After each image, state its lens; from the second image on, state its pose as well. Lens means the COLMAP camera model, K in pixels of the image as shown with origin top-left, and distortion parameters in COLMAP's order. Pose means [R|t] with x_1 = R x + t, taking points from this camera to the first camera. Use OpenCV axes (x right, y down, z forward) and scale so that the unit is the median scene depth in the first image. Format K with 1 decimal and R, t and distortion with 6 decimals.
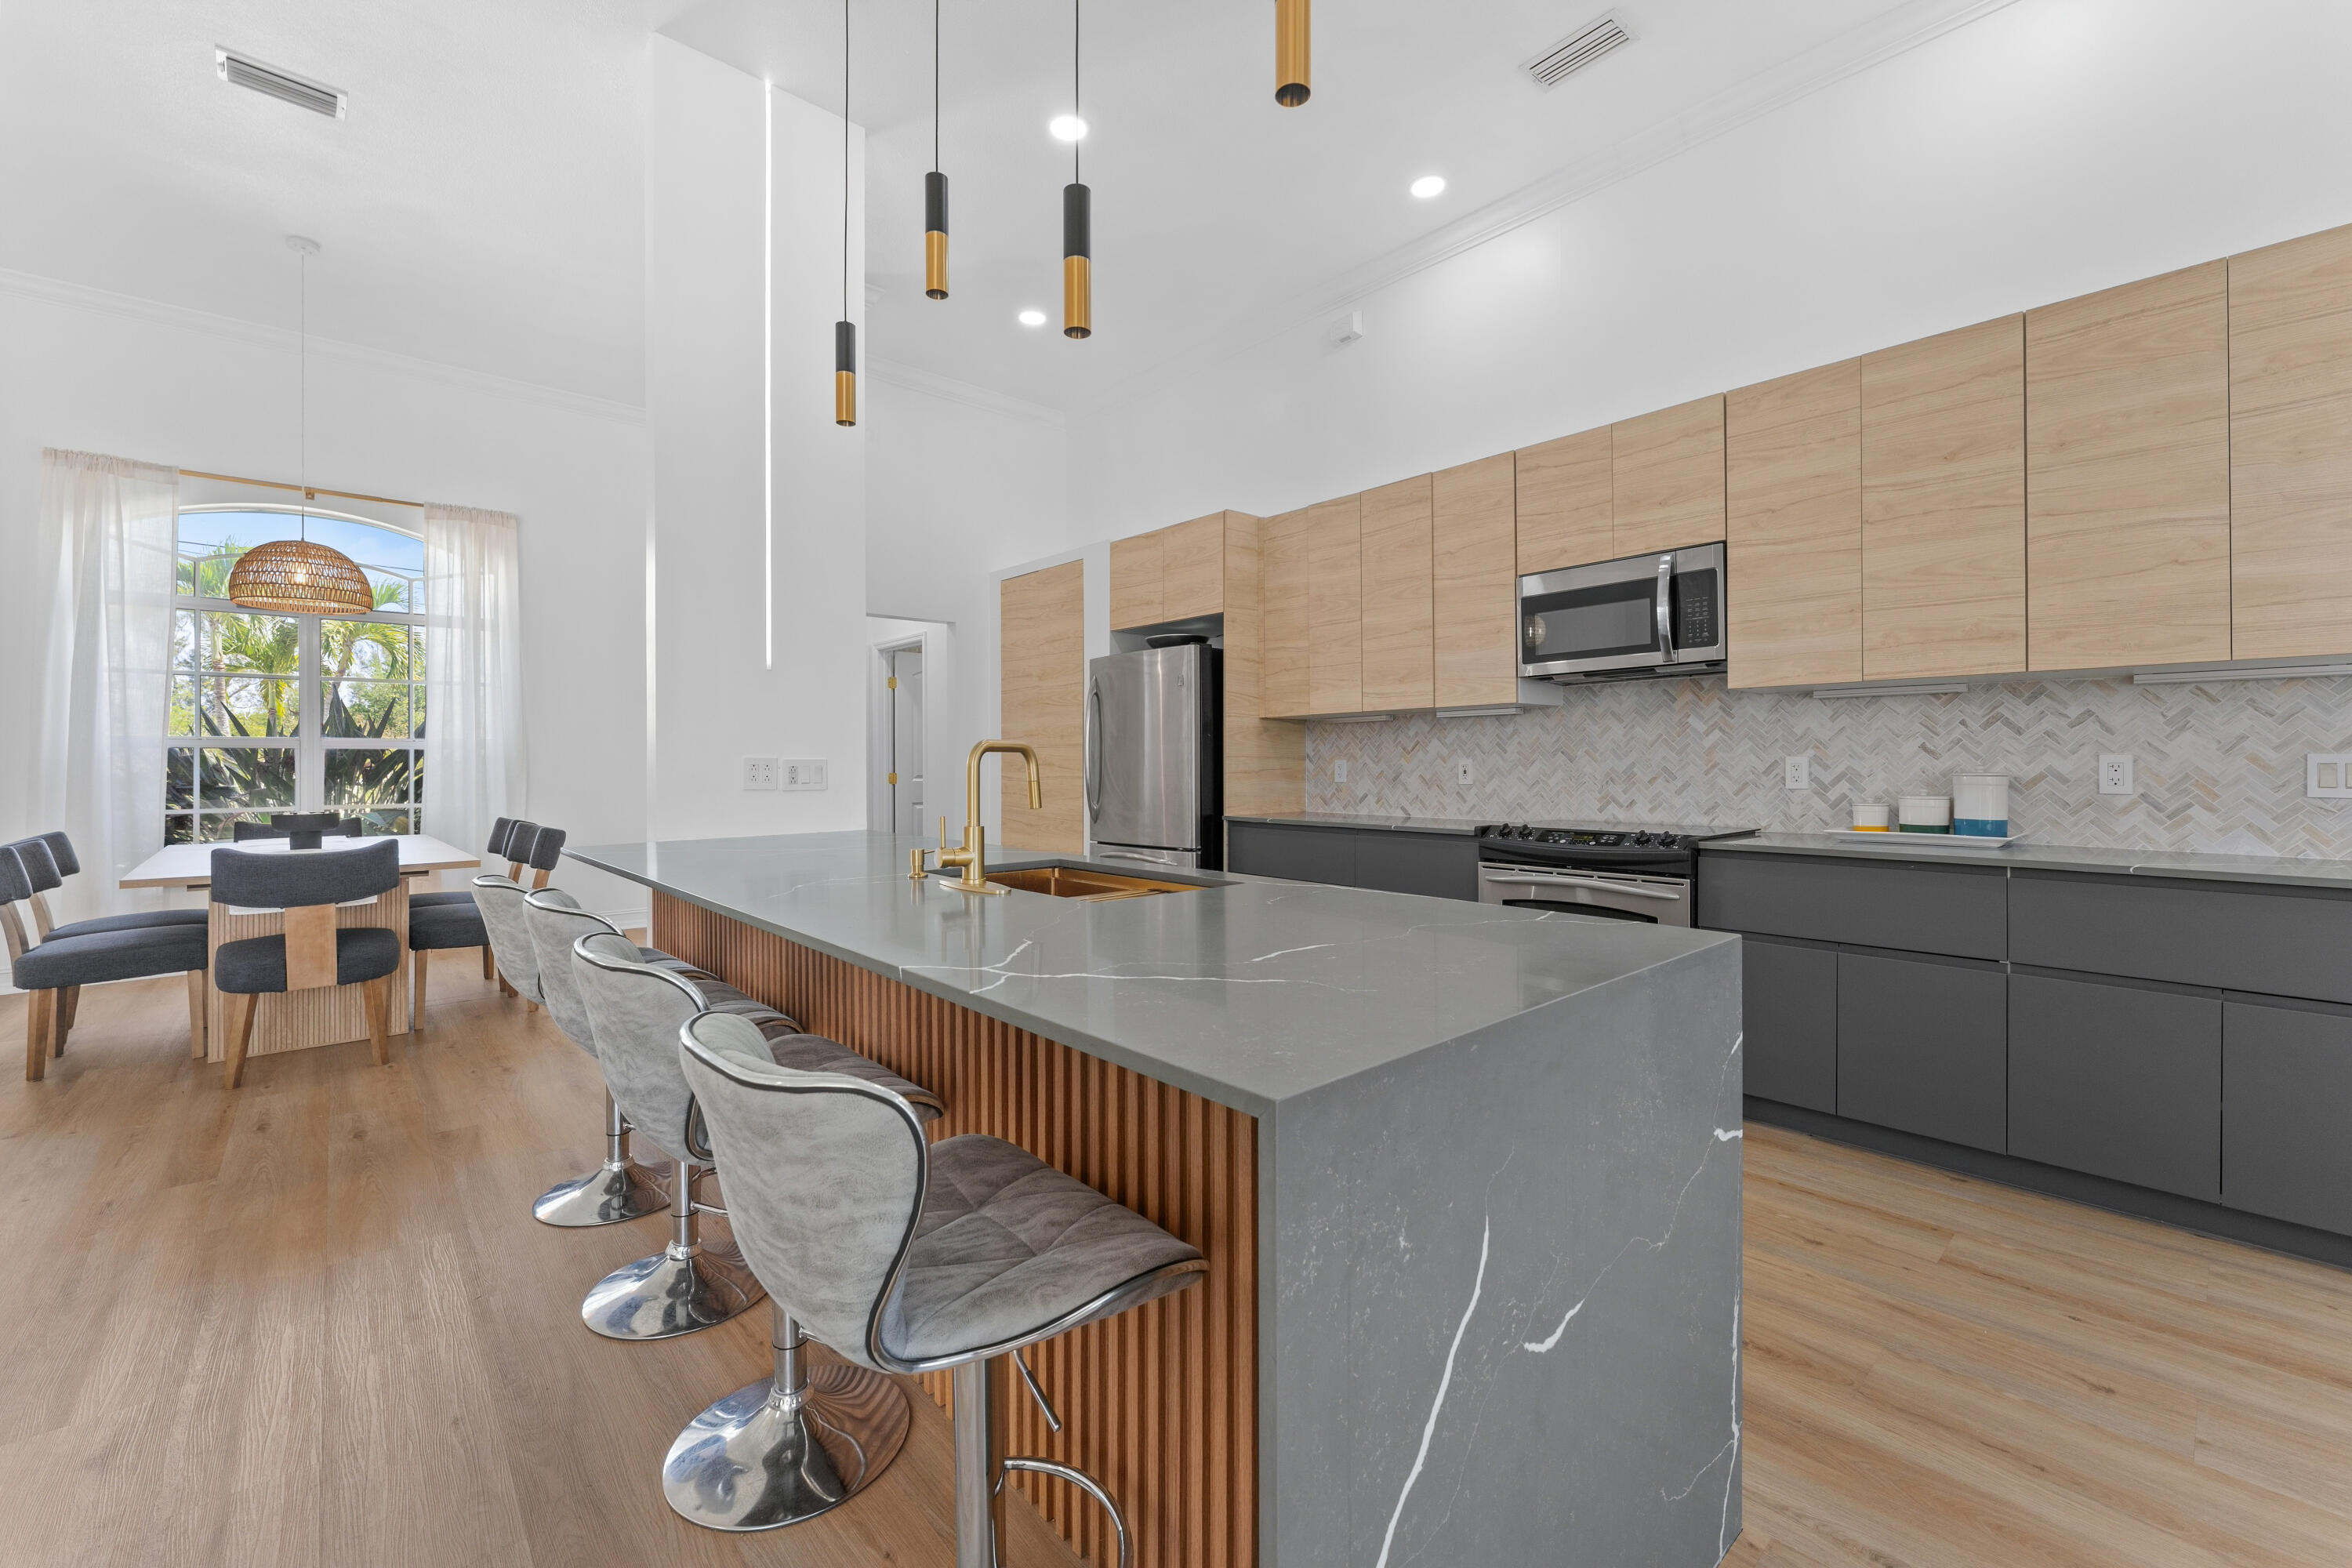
lens RADIAL K [[958.5, 0, 1177.2], [0, 958.5, 769.4], [0, 0, 1]] dist [-0.002798, -0.000060]
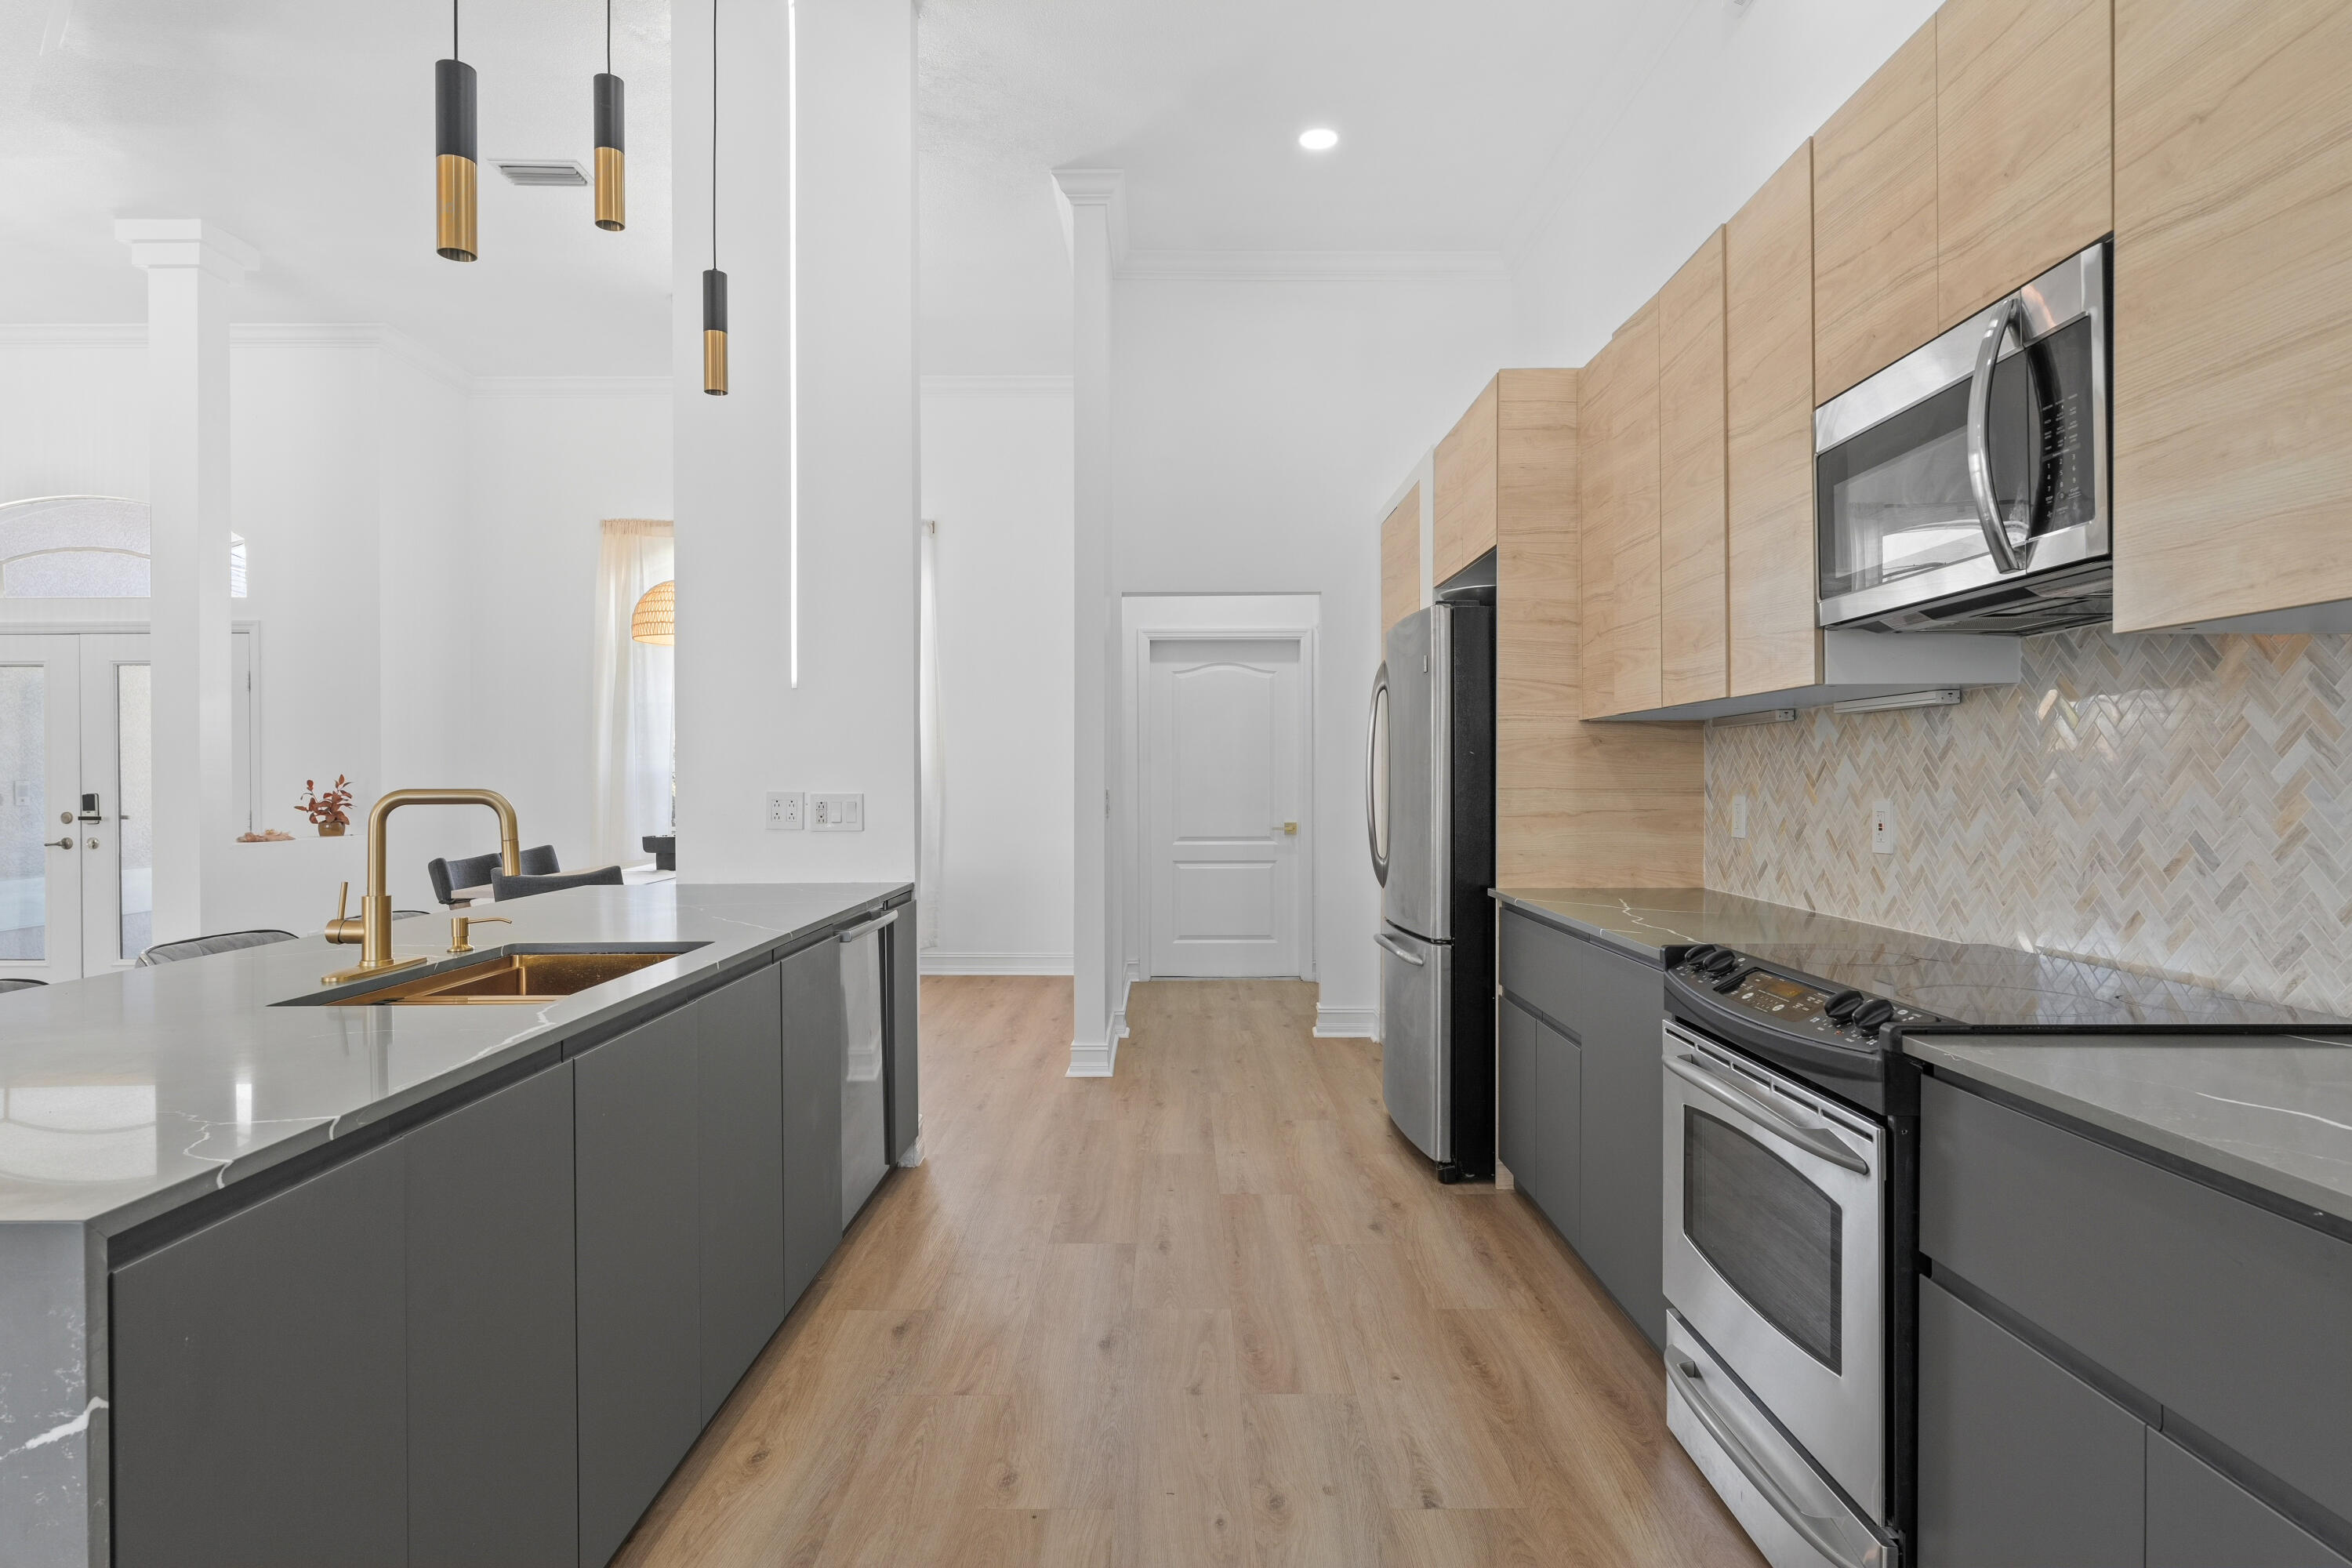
lens RADIAL K [[1317.1, 0, 1170.6], [0, 1317.1, 787.3], [0, 0, 1]] dist [0.001547, 0.000213]
pose [[0.740990, 0.007308, -0.671476, 0.513556], [-0.004542, 0.999972, 0.005871, -0.020877], [0.671501, -0.001301, 0.741003, 0.300966]]
